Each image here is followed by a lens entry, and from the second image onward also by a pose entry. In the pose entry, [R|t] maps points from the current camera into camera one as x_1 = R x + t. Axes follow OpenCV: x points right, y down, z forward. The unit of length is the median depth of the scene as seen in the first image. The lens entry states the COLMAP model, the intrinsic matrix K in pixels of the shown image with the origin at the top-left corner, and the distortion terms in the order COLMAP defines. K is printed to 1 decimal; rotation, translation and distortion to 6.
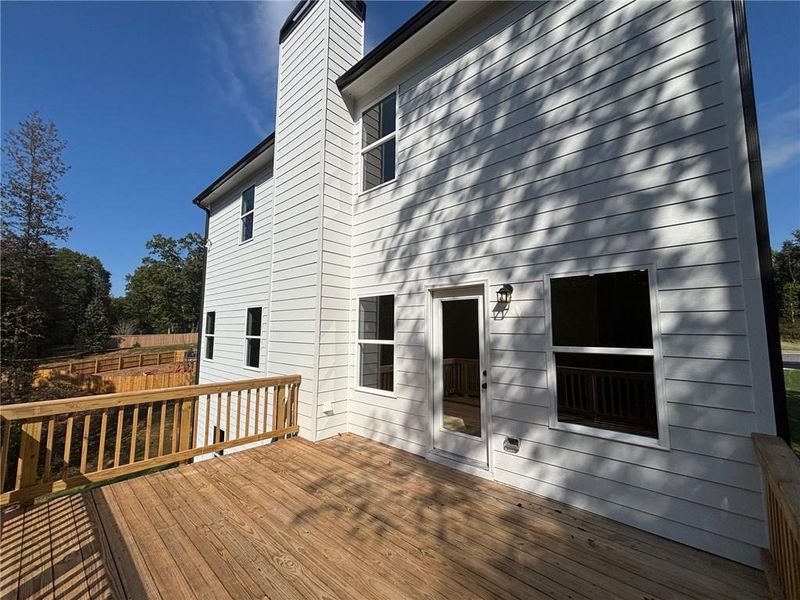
lens RADIAL K [[323.6, 0, 397.8], [0, 323.6, 300.3], [0, 0, 1]] dist [0.002408, 0.000309]
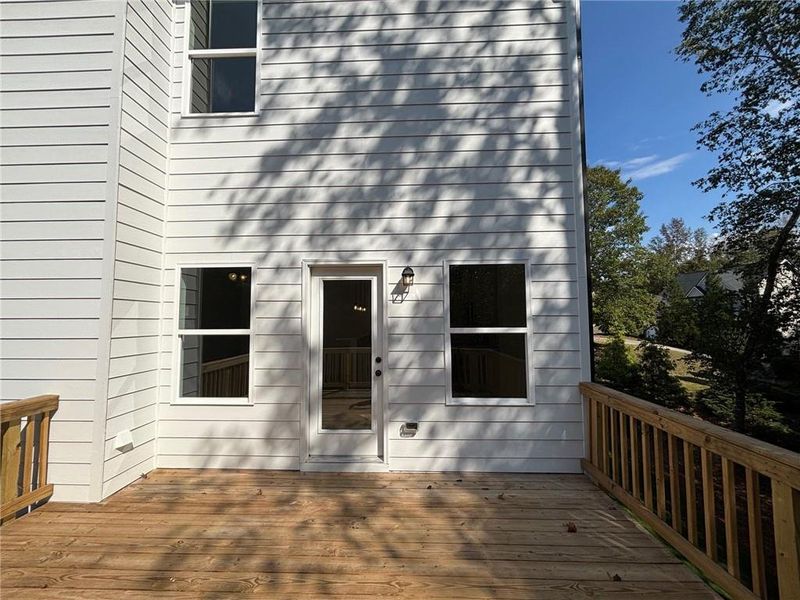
lens RADIAL K [[323.6, 0, 397.8], [0, 323.6, 300.3], [0, 0, 1]] dist [0.002408, 0.000309]
pose [[0.766738, 0.029283, 0.641291, -0.313593], [-0.051413, 0.998551, 0.015874, 0.039320], [-0.639898, -0.045142, 0.767133, 0.281099]]
